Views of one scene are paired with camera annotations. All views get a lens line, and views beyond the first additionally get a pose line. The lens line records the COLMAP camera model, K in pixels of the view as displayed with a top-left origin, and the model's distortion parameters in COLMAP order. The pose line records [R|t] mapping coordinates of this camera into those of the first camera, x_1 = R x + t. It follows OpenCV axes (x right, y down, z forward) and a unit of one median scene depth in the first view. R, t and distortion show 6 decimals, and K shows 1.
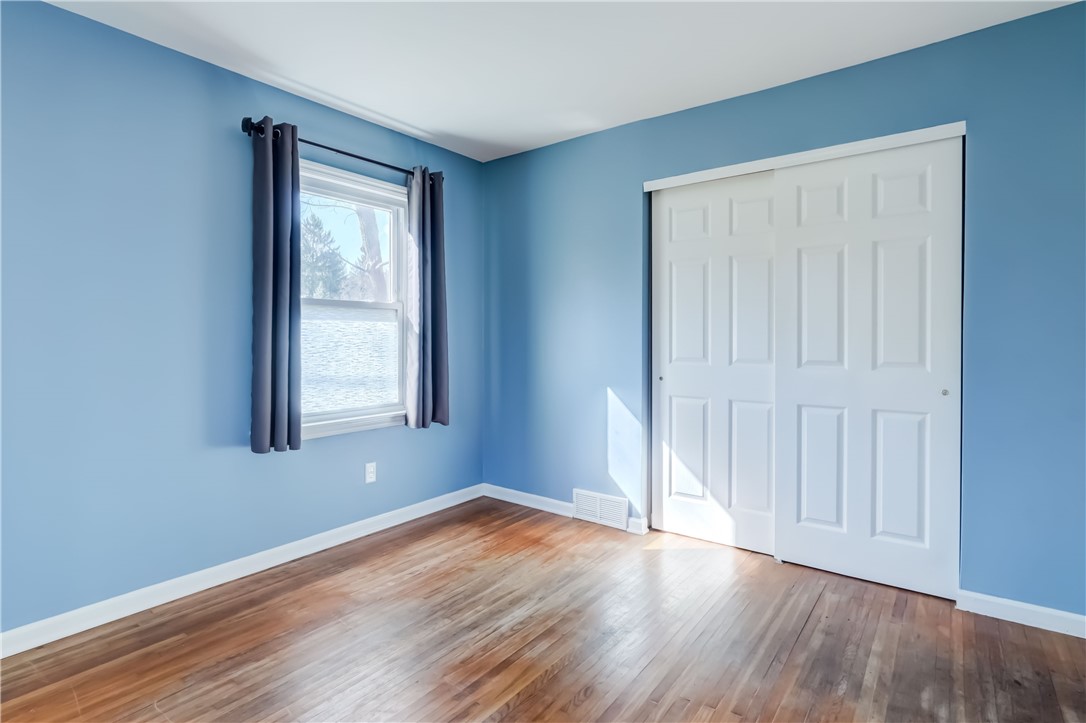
lens RADIAL K [[542.8, 0, 543.9], [0, 542.8, 339.8], [0, 0, 1]] dist [-0.011387, 0.002064]
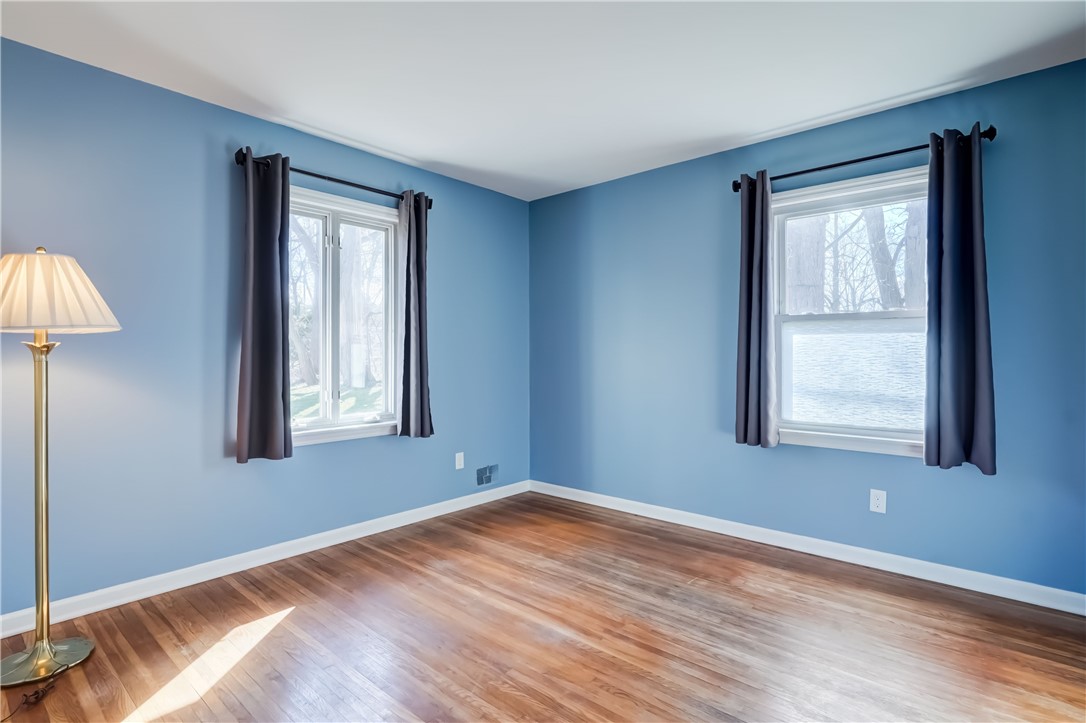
lens RADIAL K [[542.8, 0, 543.9], [0, 542.8, 339.8], [0, 0, 1]] dist [-0.011387, 0.002064]
pose [[-0.071077, -0.021072, -0.997248, 0.754424], [-0.007614, 0.999759, -0.020582, -0.000533], [0.997442, 0.006130, -0.071221, 0.616326]]
